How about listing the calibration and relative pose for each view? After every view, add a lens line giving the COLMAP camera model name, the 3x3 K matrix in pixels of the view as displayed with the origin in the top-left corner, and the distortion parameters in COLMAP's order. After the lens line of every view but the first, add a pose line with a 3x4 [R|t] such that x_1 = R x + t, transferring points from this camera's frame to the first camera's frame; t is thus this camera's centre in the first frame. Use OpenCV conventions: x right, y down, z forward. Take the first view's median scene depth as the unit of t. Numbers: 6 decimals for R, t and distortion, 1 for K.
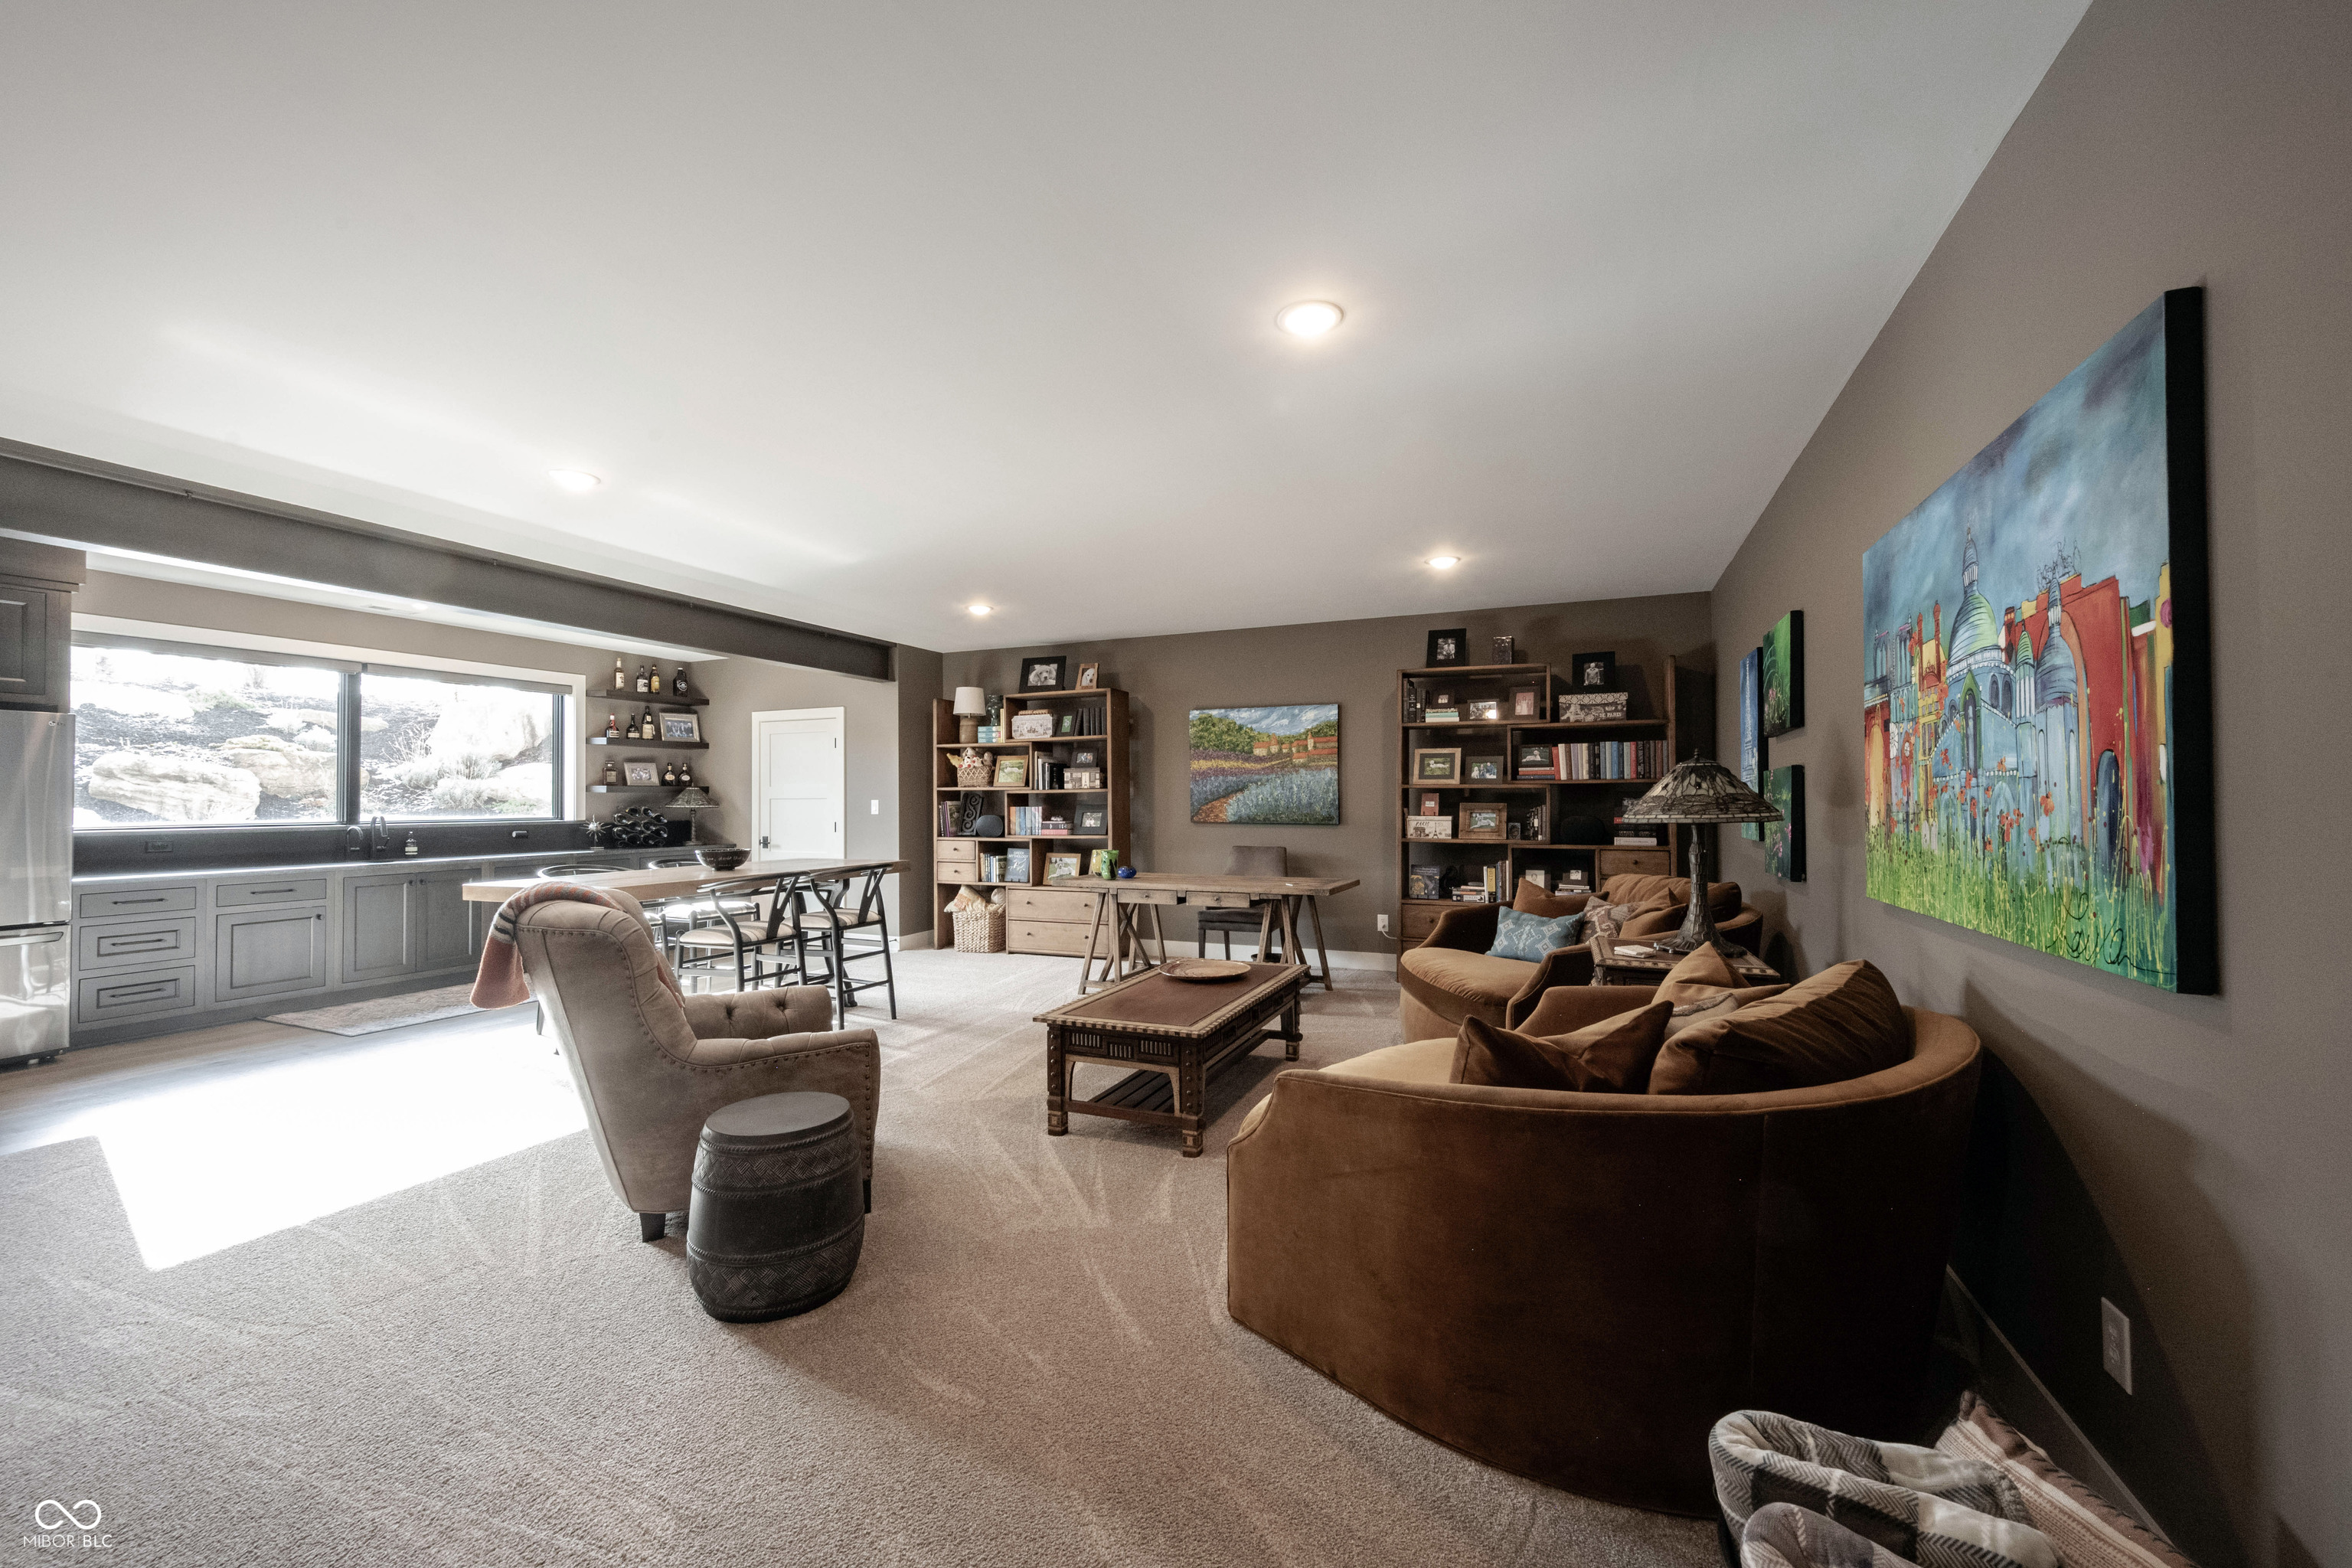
lens RADIAL K [[924.4, 0, 1167.3], [0, 924.4, 788.6], [0, 0, 1]] dist [-0.001779, 0.000368]
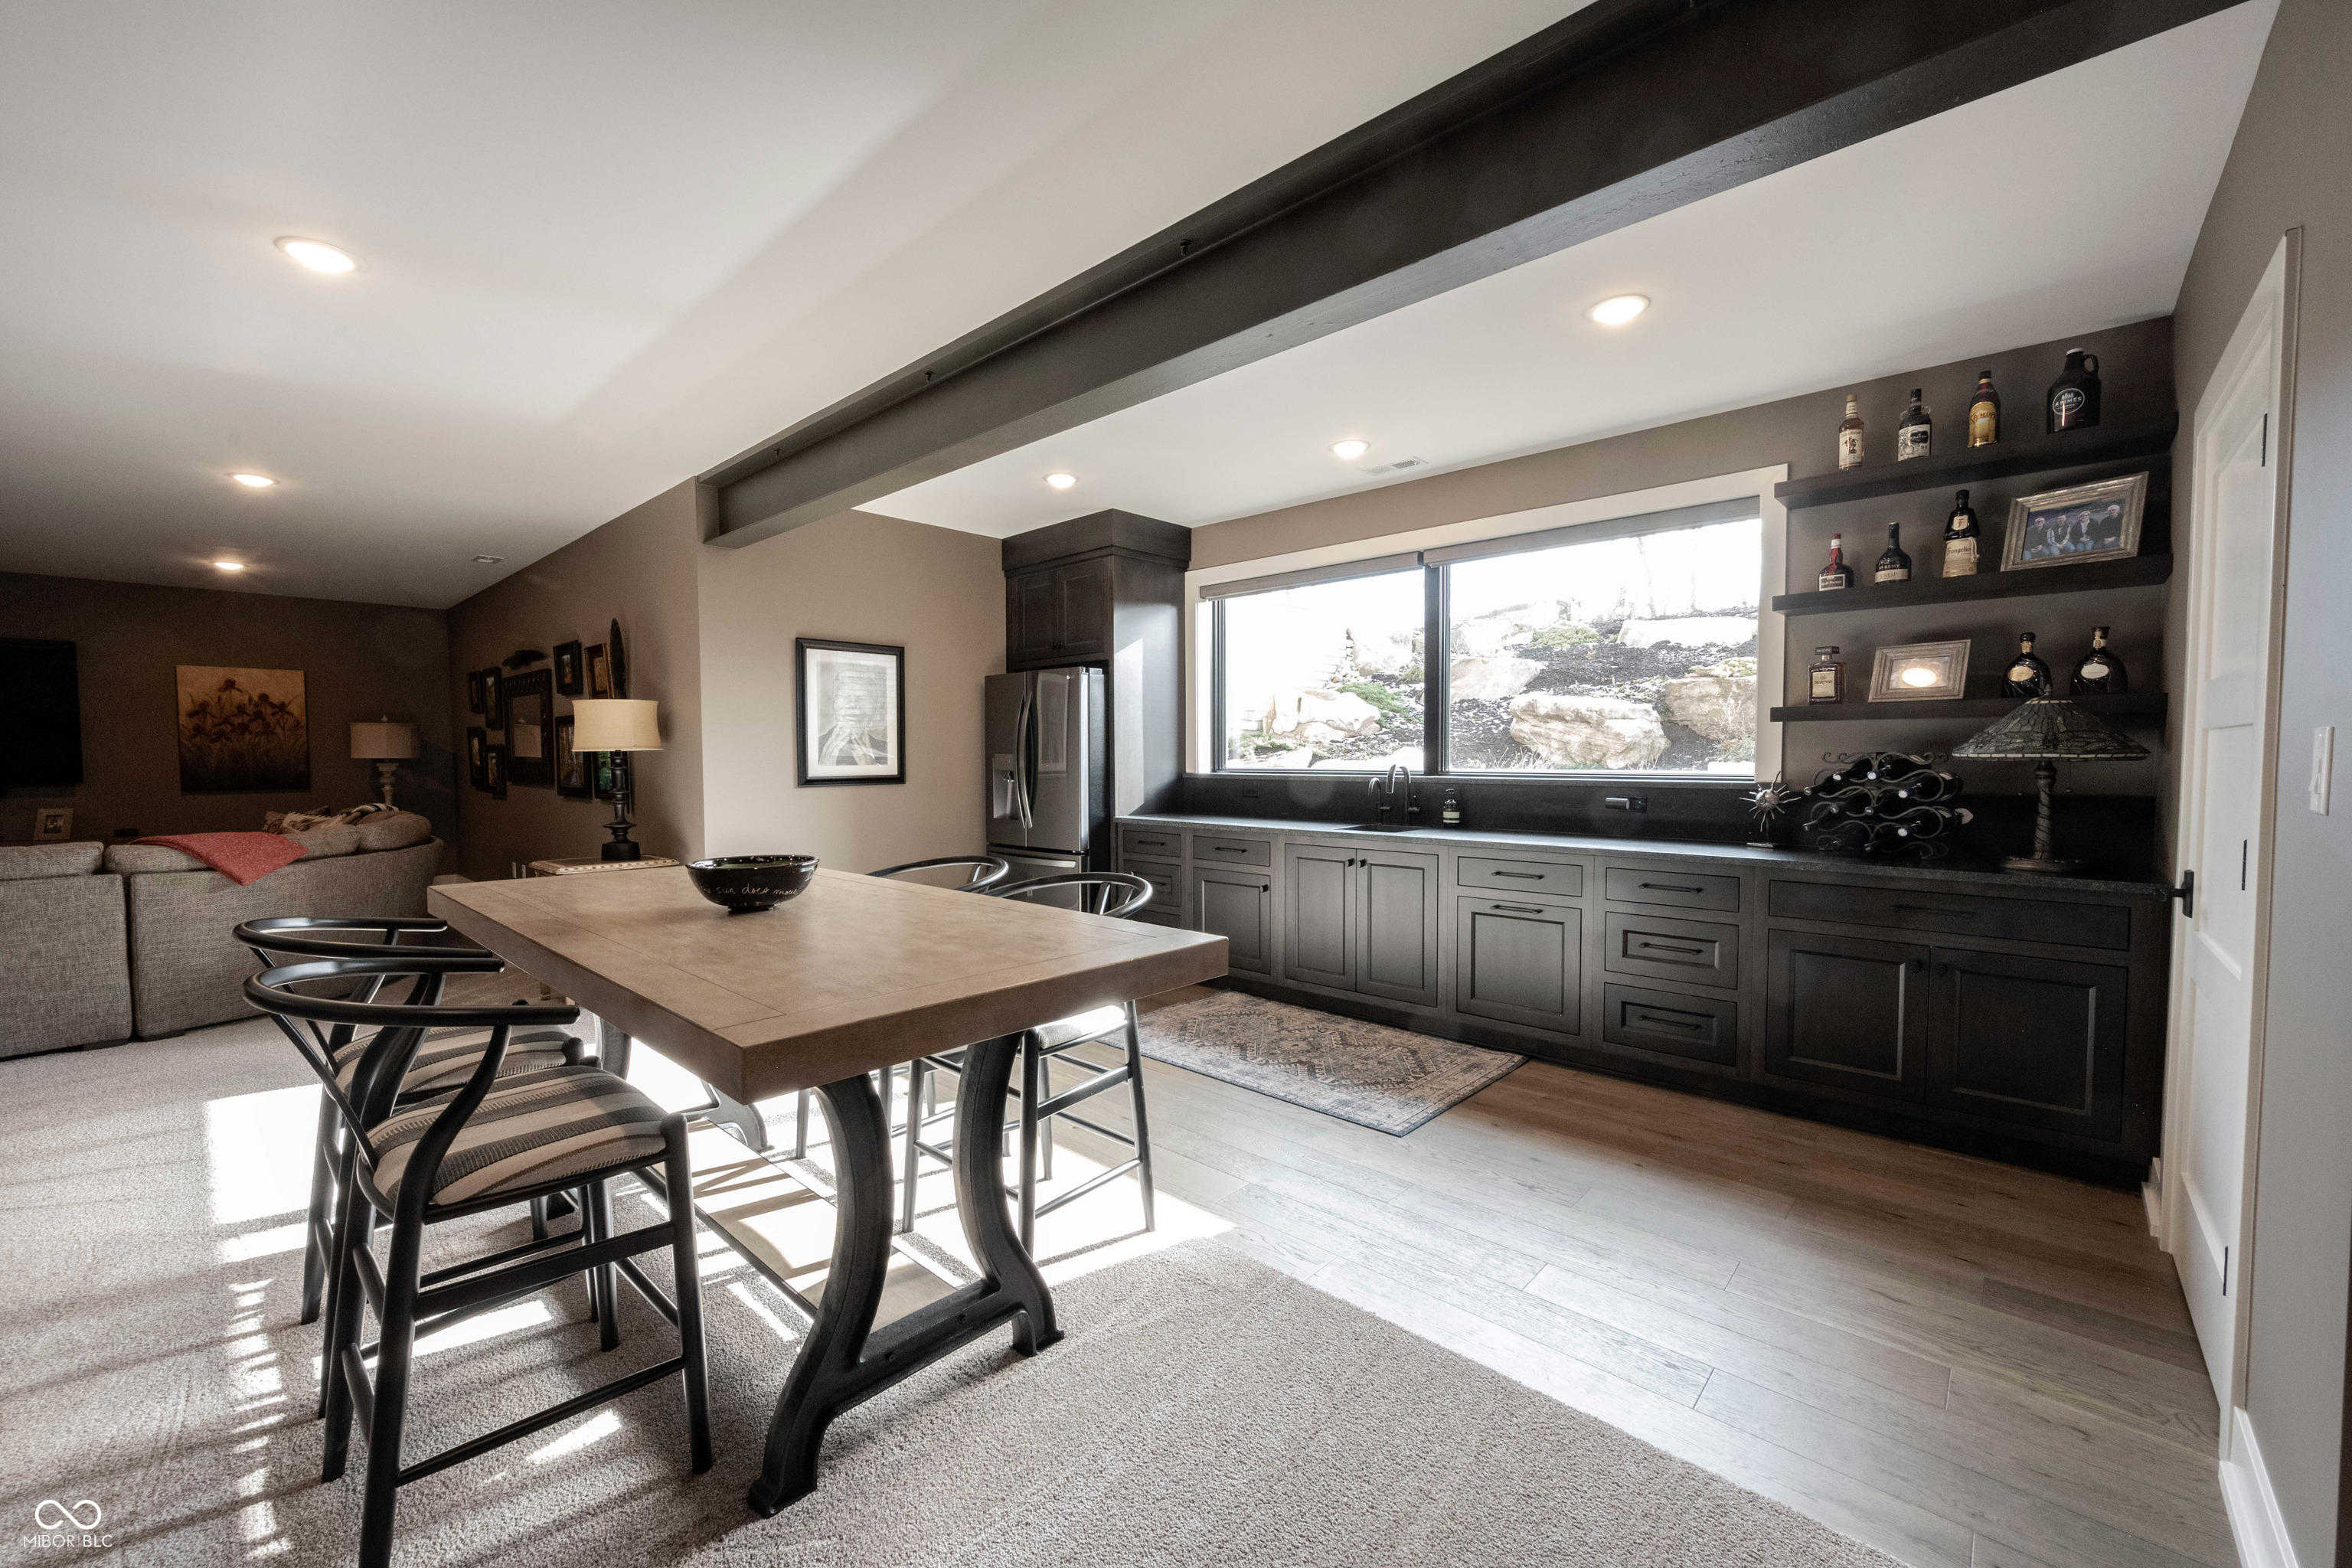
lens RADIAL K [[924.4, 0, 1168.8], [0, 924.4, 795.8], [0, 0, 1]] dist [-0.001779, 0.000368]
pose [[-0.327528, 0.052157, -0.943401, -0.099657], [0.017458, 0.998639, 0.049150, 0.012653], [0.944680, -0.000372, -0.327993, 0.882671]]
